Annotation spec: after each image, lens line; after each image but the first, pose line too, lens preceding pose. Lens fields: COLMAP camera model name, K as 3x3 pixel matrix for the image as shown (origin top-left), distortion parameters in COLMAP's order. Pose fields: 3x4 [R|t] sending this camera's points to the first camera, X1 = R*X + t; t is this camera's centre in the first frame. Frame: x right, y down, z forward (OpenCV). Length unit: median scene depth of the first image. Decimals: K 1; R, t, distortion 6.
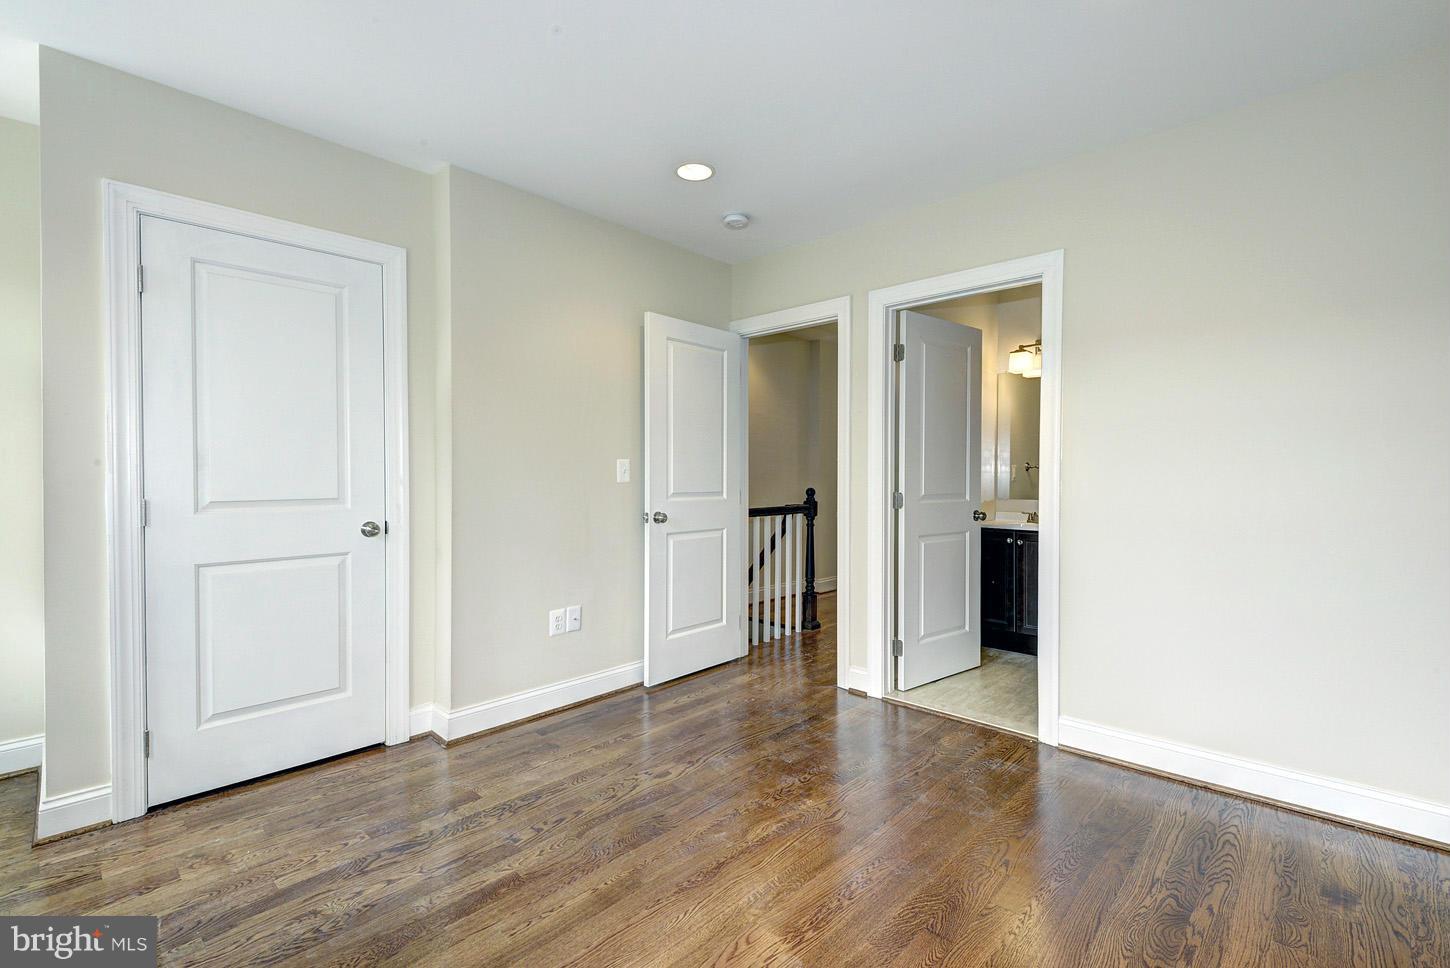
lens RADIAL K [[660.8, 0, 746.1], [0, 660.8, 480.3], [0, 0, 1]] dist [0.002883, -0.000041]
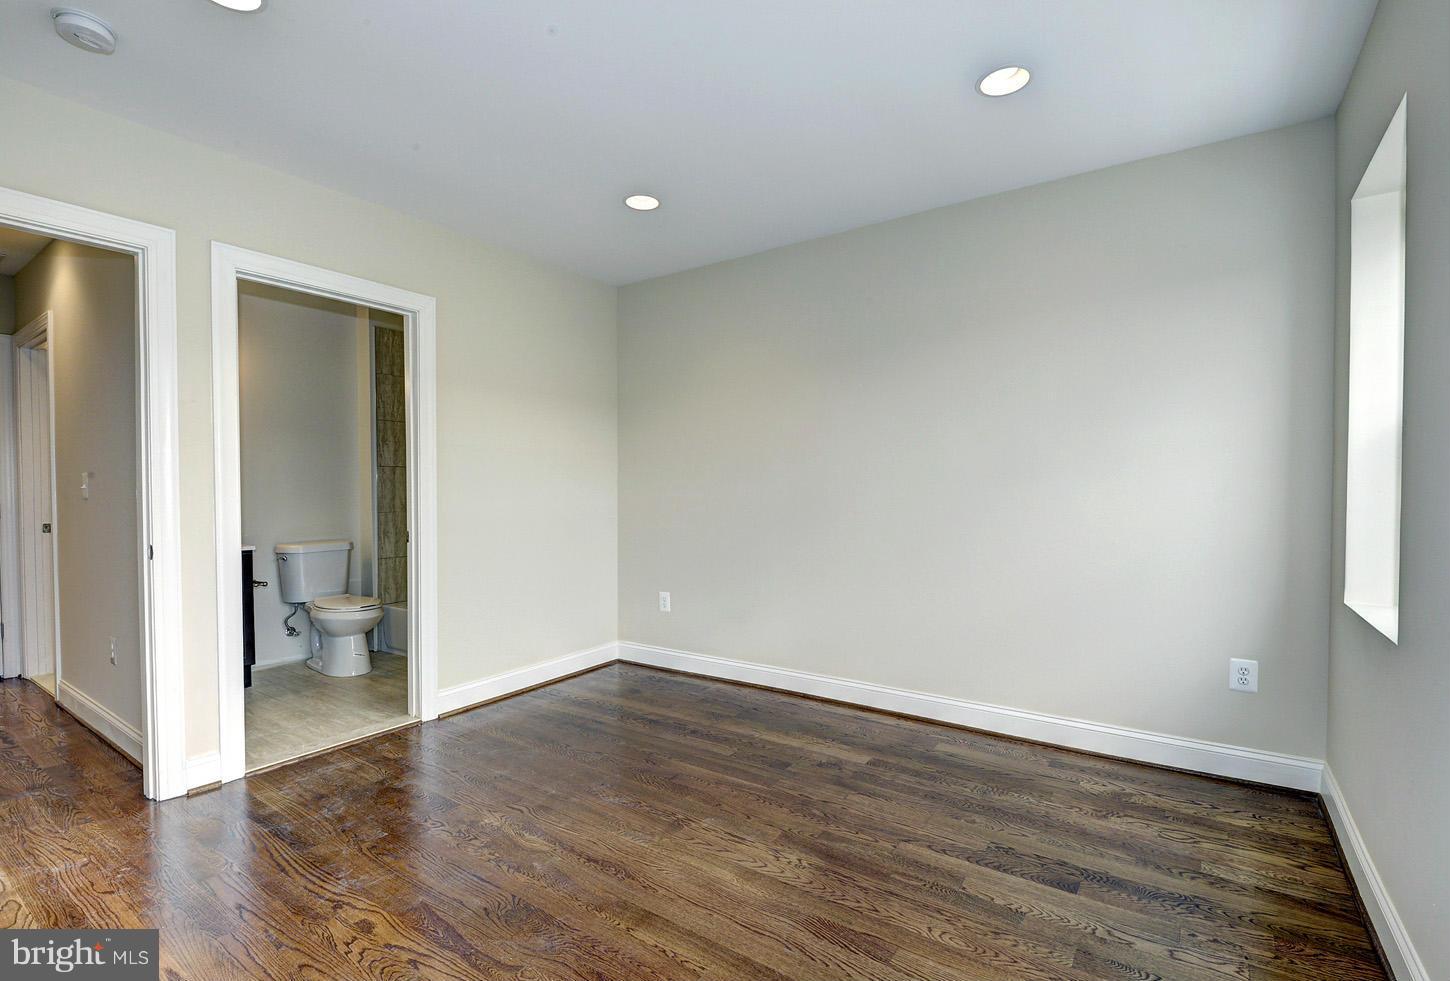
lens RADIAL K [[662.5, 0, 729.0], [0, 662.5, 499.7], [0, 0, 1]] dist [0.002189, 0.000151]
pose [[-0.143799, -0.019252, 0.989420, -0.775158], [0.010295, 0.999728, 0.020948, -0.007589], [-0.989553, 0.013199, -0.143562, 0.652308]]
